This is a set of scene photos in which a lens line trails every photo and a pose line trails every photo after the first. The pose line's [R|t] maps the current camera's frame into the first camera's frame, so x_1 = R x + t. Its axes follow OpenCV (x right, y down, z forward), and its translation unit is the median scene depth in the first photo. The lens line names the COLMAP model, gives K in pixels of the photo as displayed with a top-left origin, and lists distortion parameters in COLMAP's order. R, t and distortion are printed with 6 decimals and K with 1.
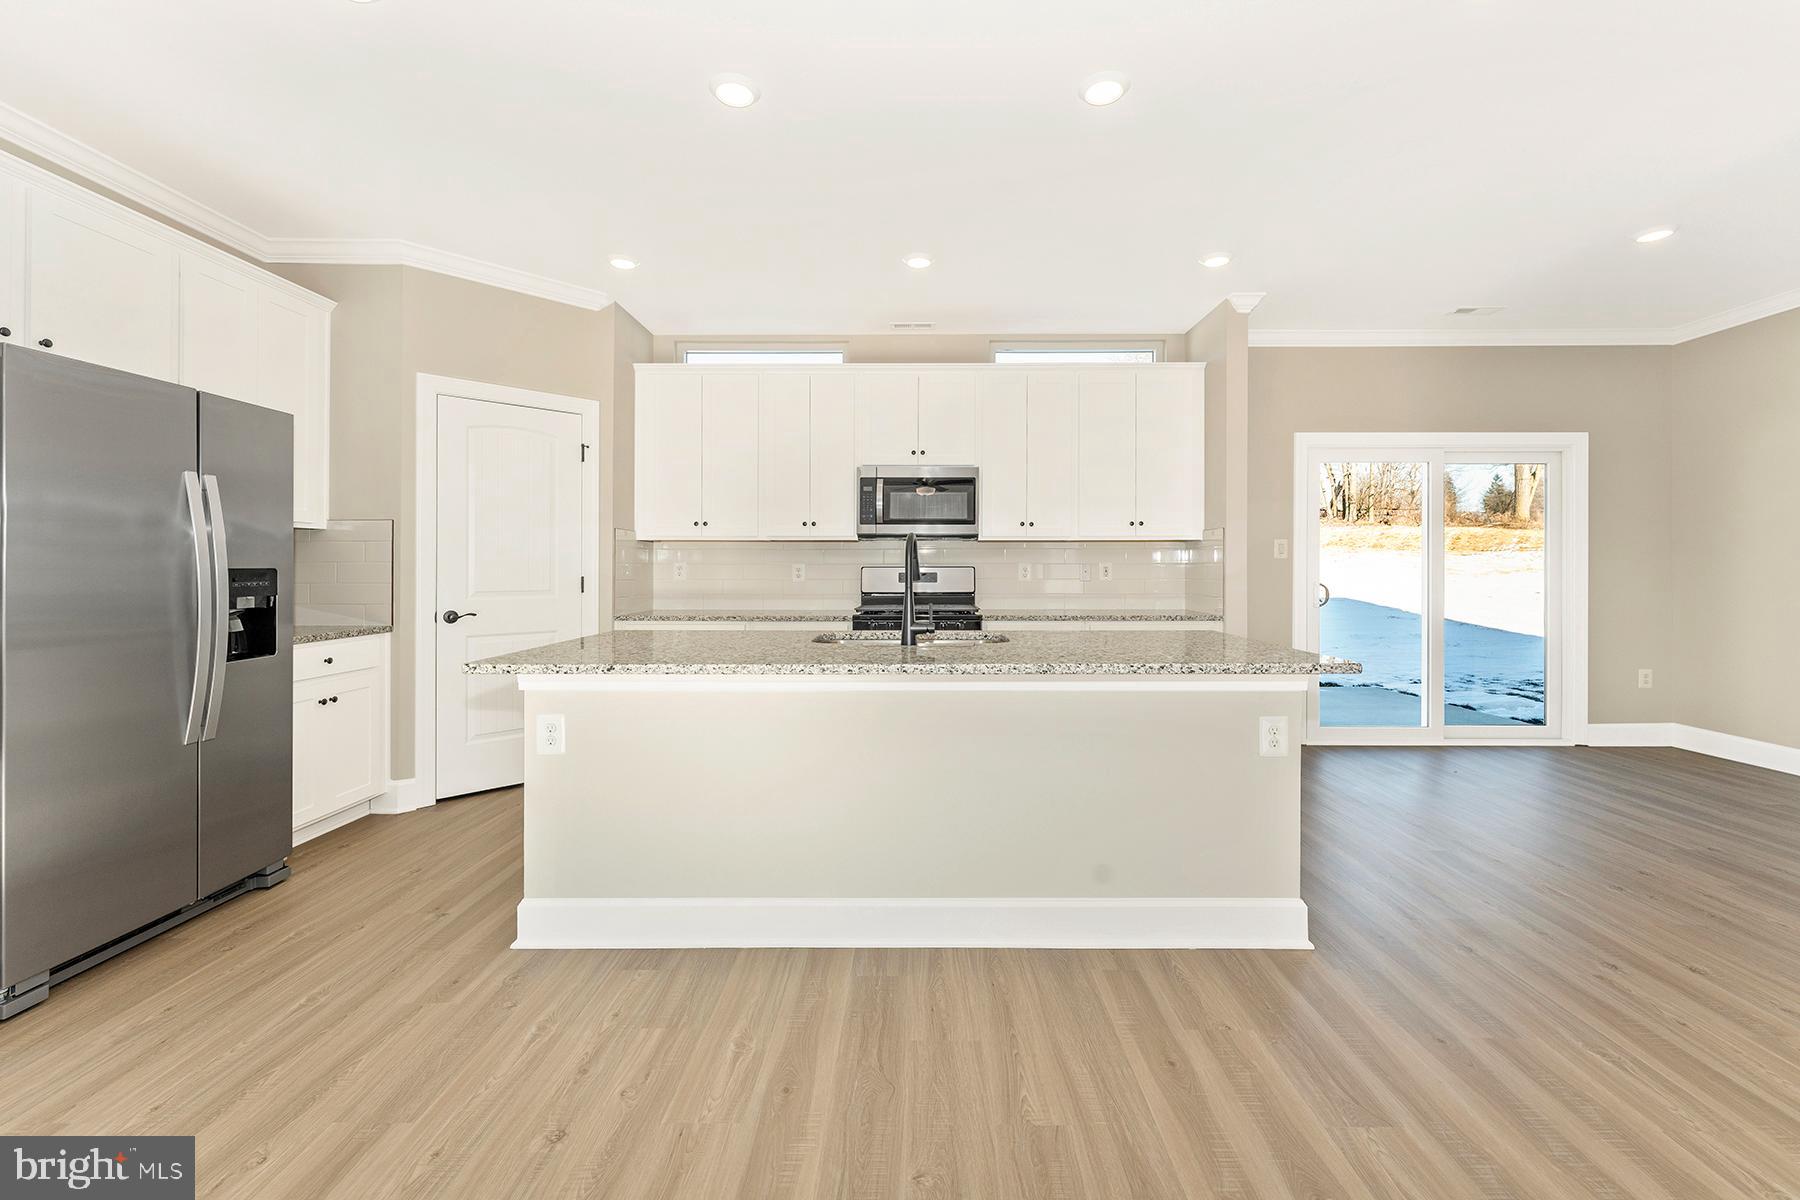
lens RADIAL K [[736.3, 0, 908.3], [0, 736.3, 567.5], [0, 0, 1]] dist [-0.001213, -0.000251]
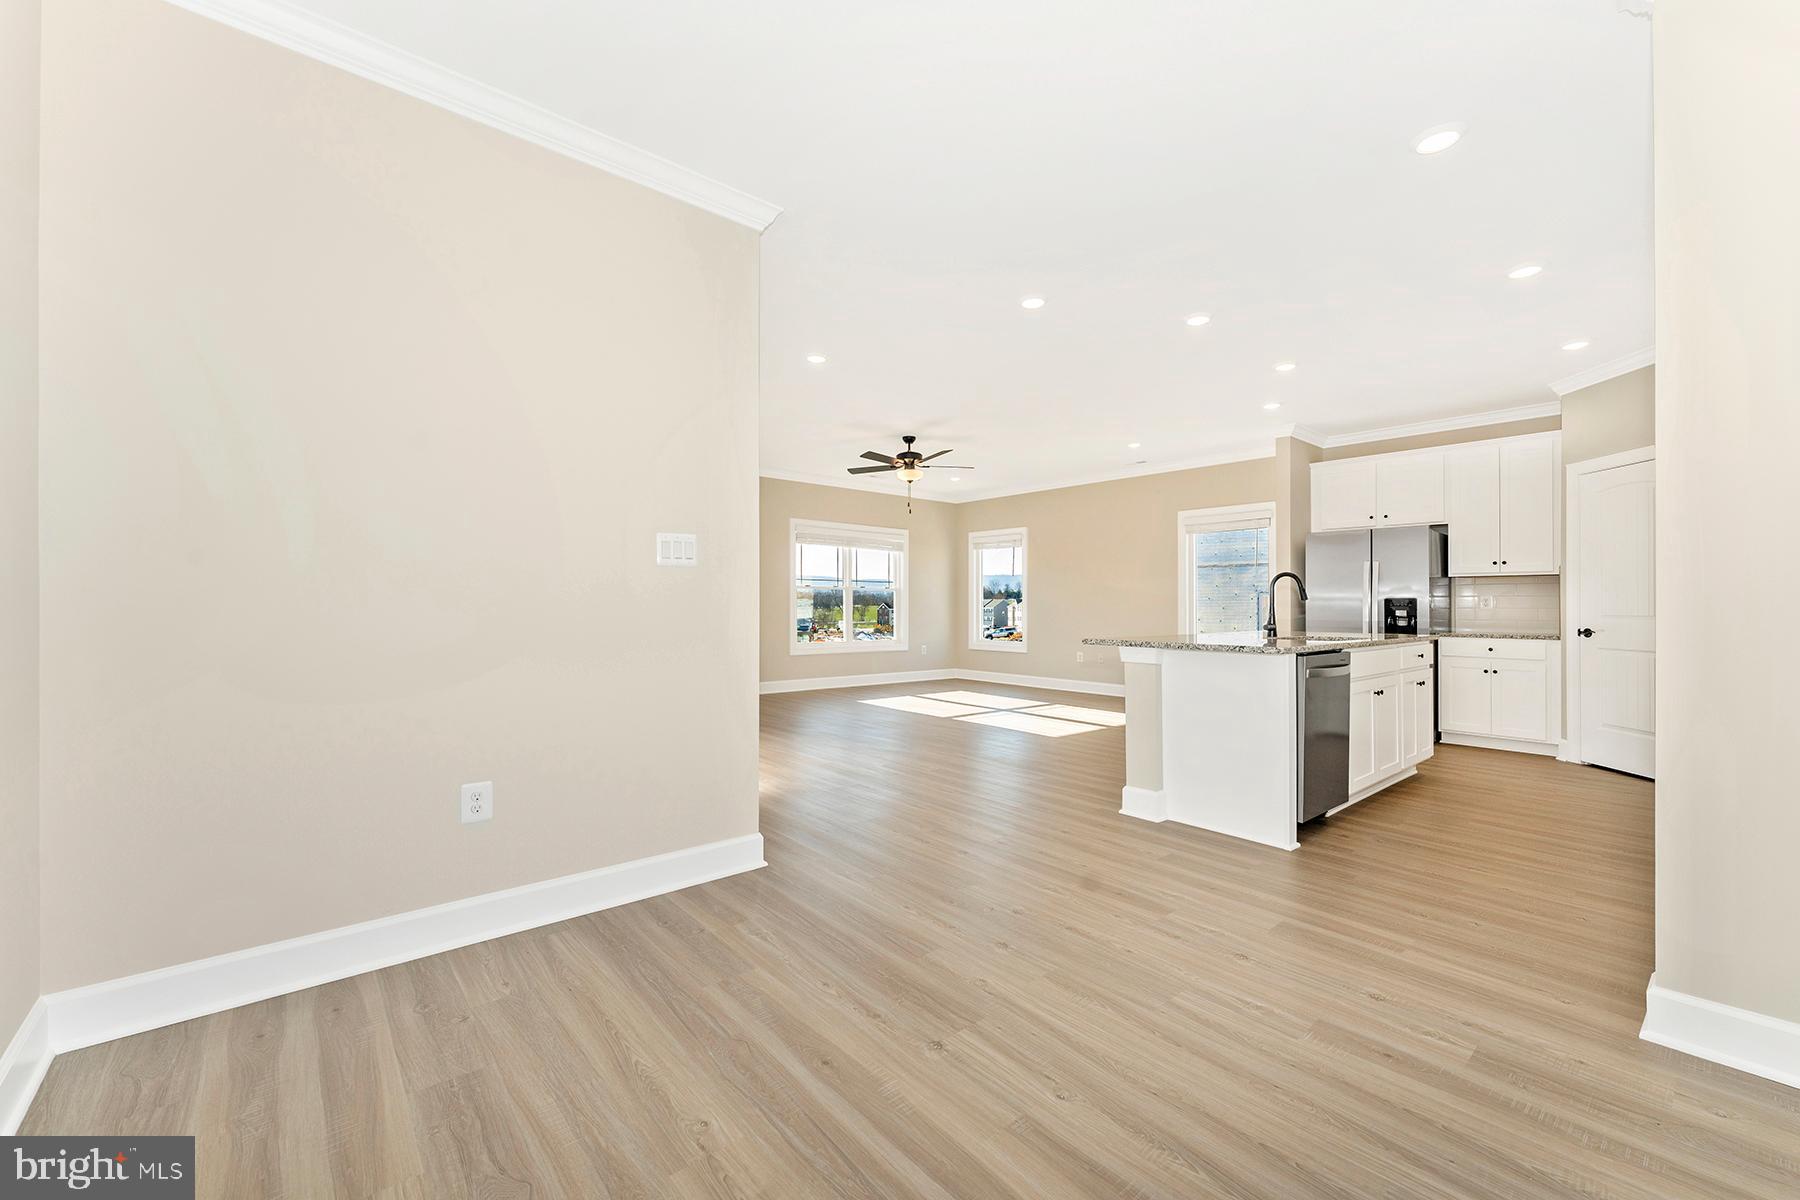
lens RADIAL K [[717.0, 0, 891.0], [0, 717.0, 599.8], [0, 0, 1]] dist [0.000897, -0.000135]
pose [[-0.761659, -0.010184, -0.647898, 1.065400], [-0.005938, 0.999944, -0.008737, 0.021246], [0.647951, -0.002807, -0.761677, 1.006130]]
